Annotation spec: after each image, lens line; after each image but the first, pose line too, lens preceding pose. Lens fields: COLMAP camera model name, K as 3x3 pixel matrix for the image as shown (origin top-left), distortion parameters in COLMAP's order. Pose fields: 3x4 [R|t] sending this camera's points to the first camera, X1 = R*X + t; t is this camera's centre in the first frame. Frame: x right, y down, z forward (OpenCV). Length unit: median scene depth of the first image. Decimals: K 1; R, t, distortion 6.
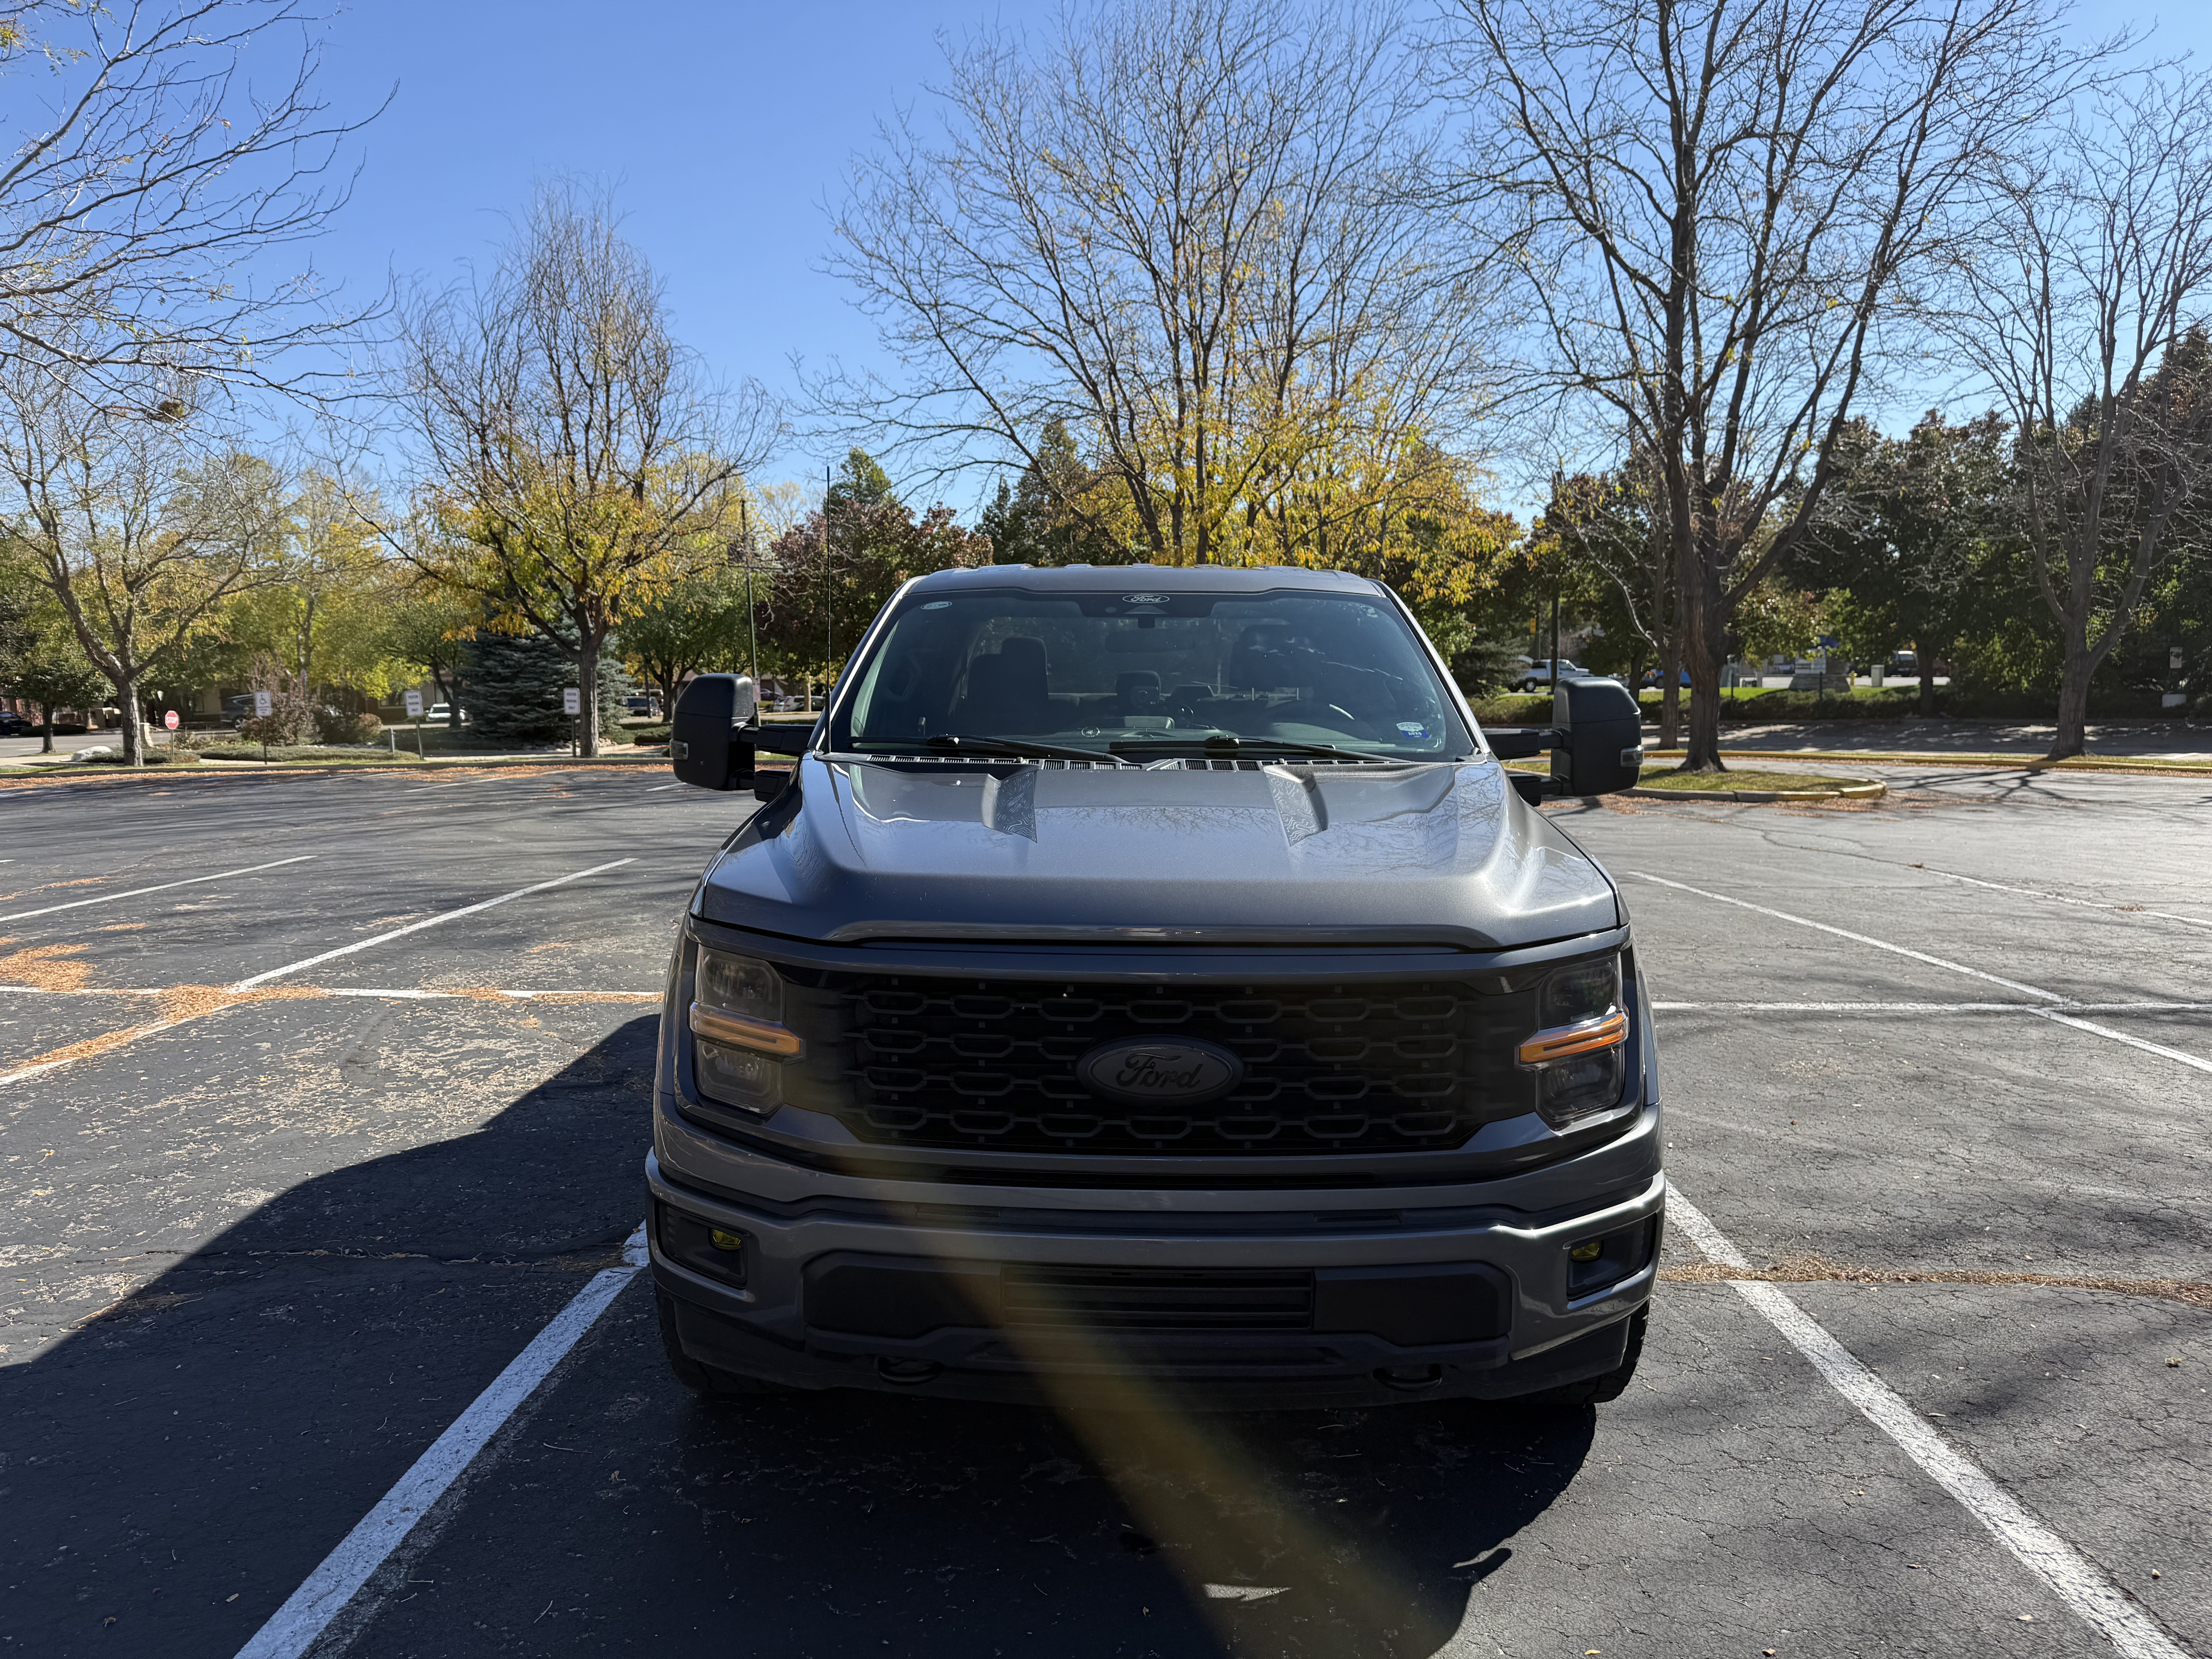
lens RADIAL K [[1561.1, 0, 1106.0], [0, 1561.1, 829.5], [0, 0, 1]] dist [0.029623, -0.005786]
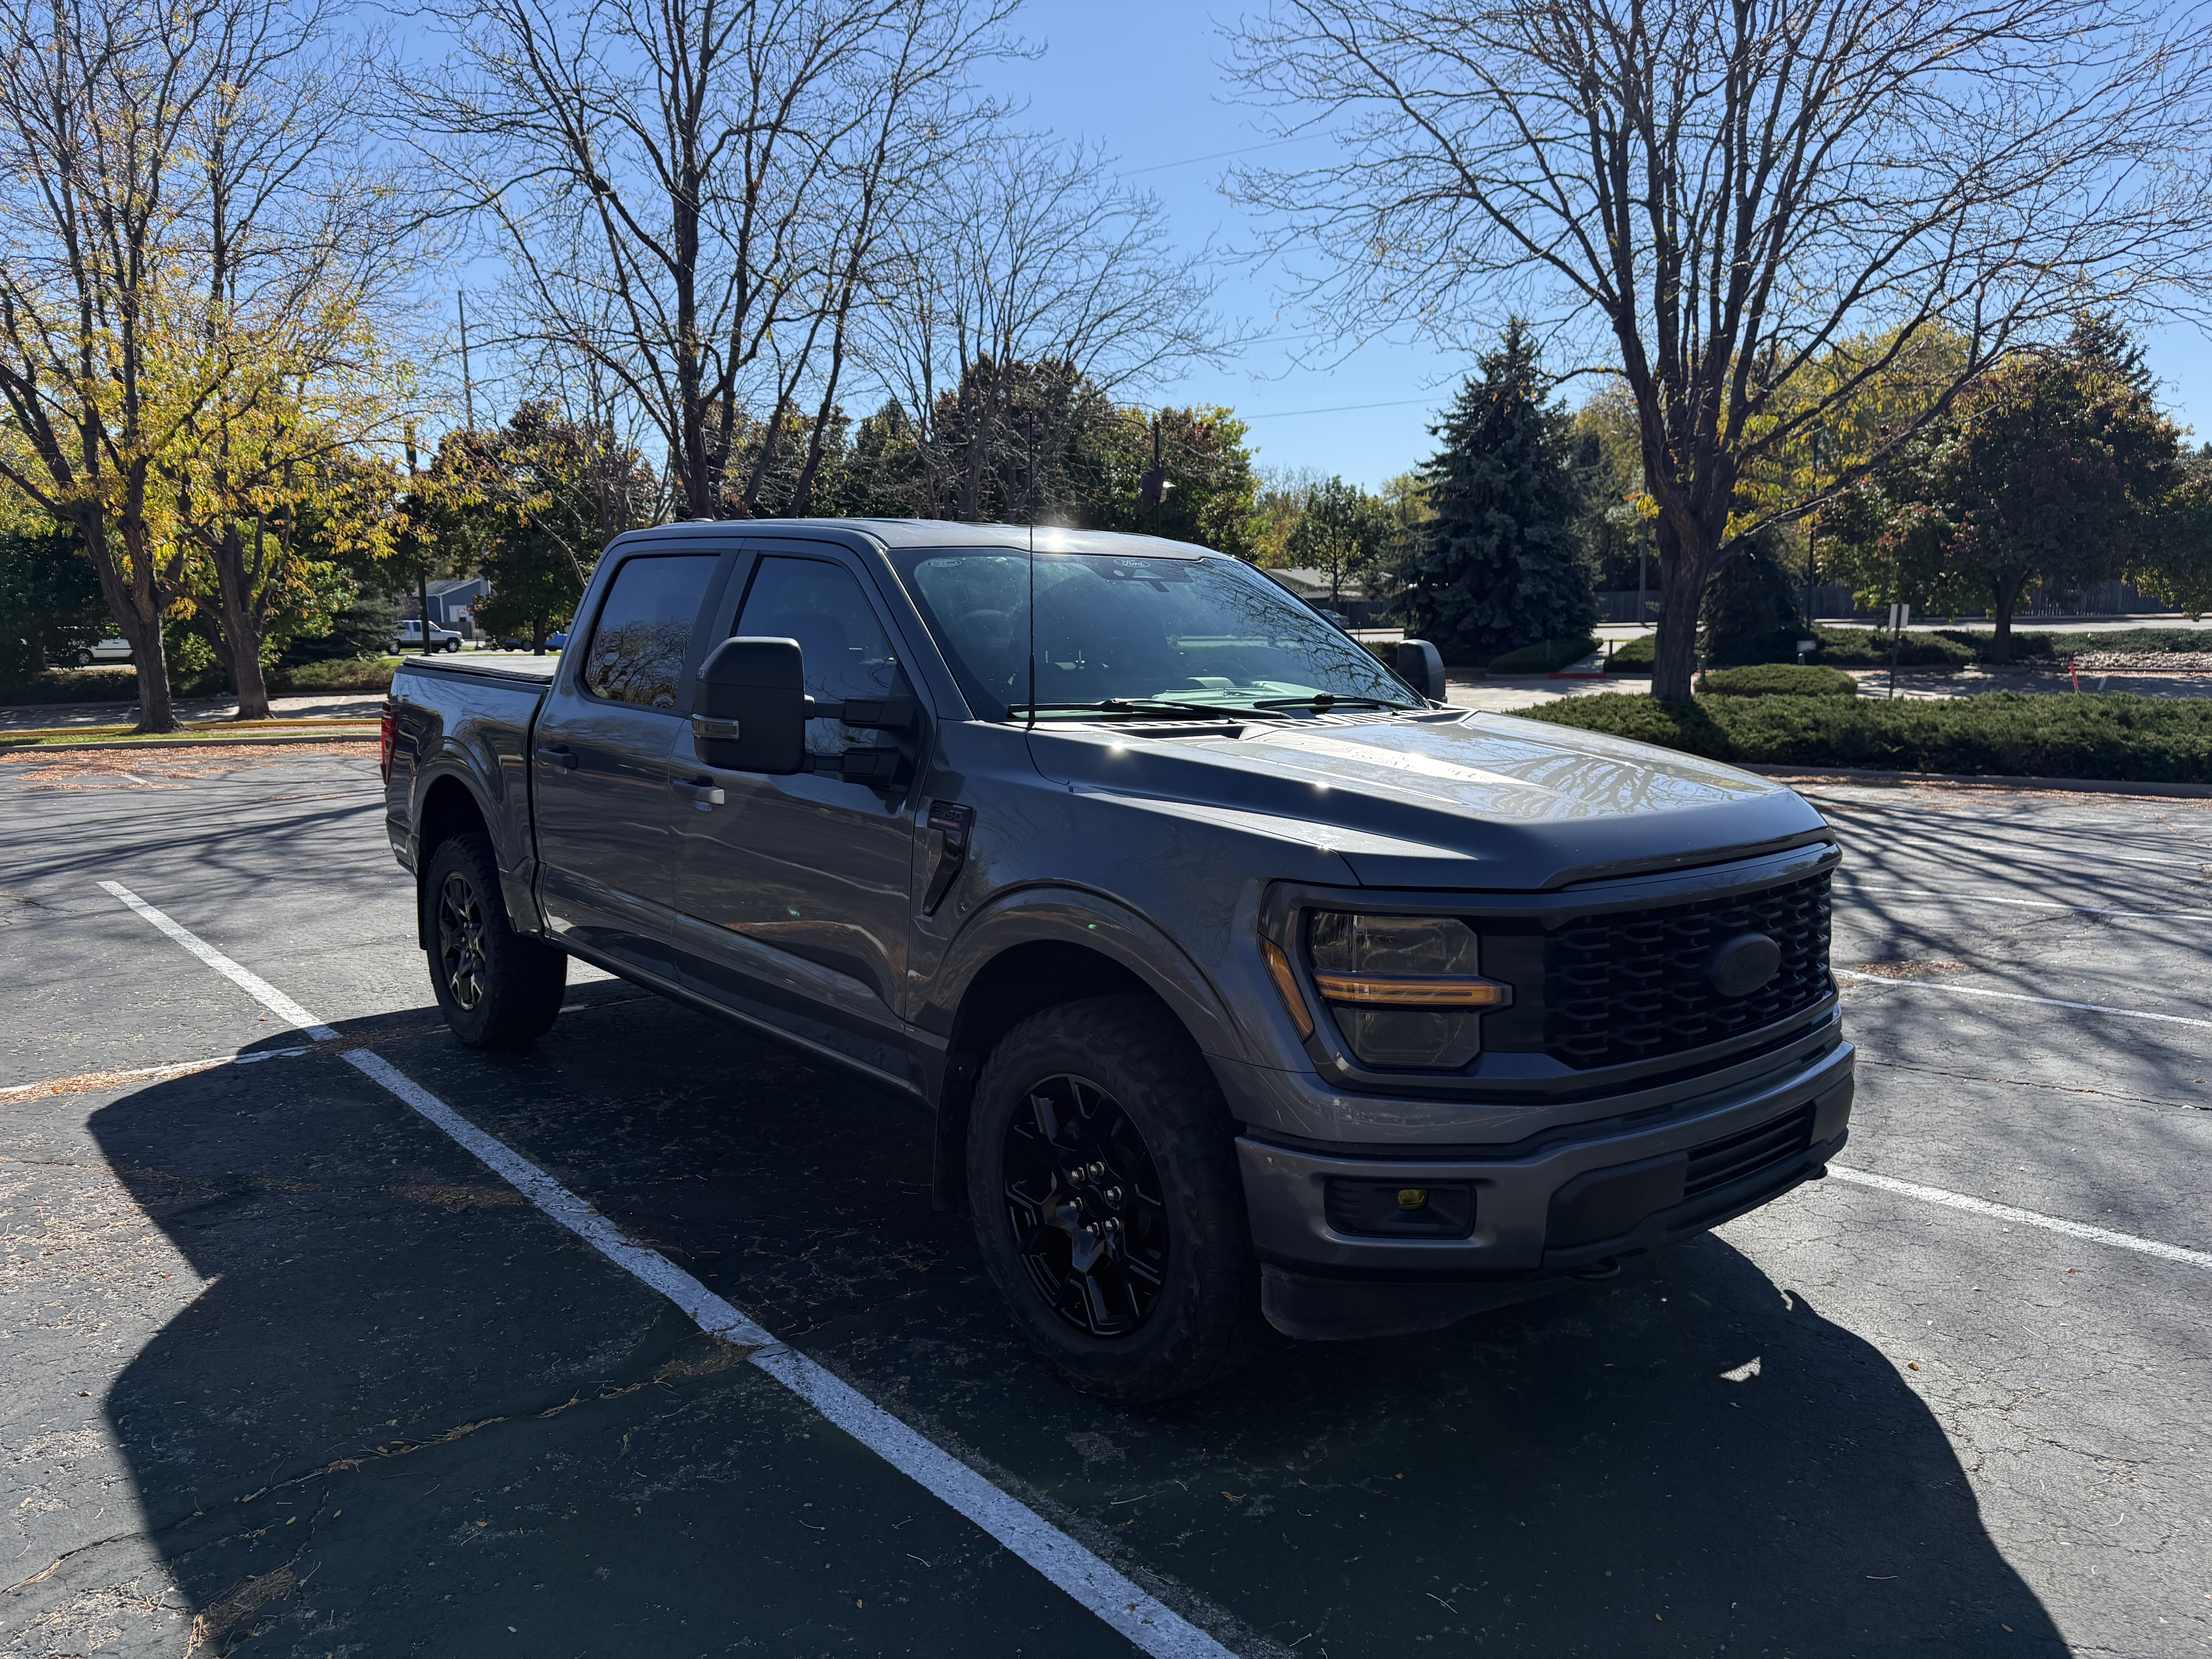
lens RADIAL K [[1538.5, 0, 1088.4], [0, 1538.5, 832.4], [0, 0, 1]] dist [0.050413, -0.056445]
pose [[0.758527, -0.090167, 0.645373, -0.125089], [0.071561, 0.995917, 0.055035, -0.004765], [-0.647701, 0.004438, 0.761882, 0.047663]]
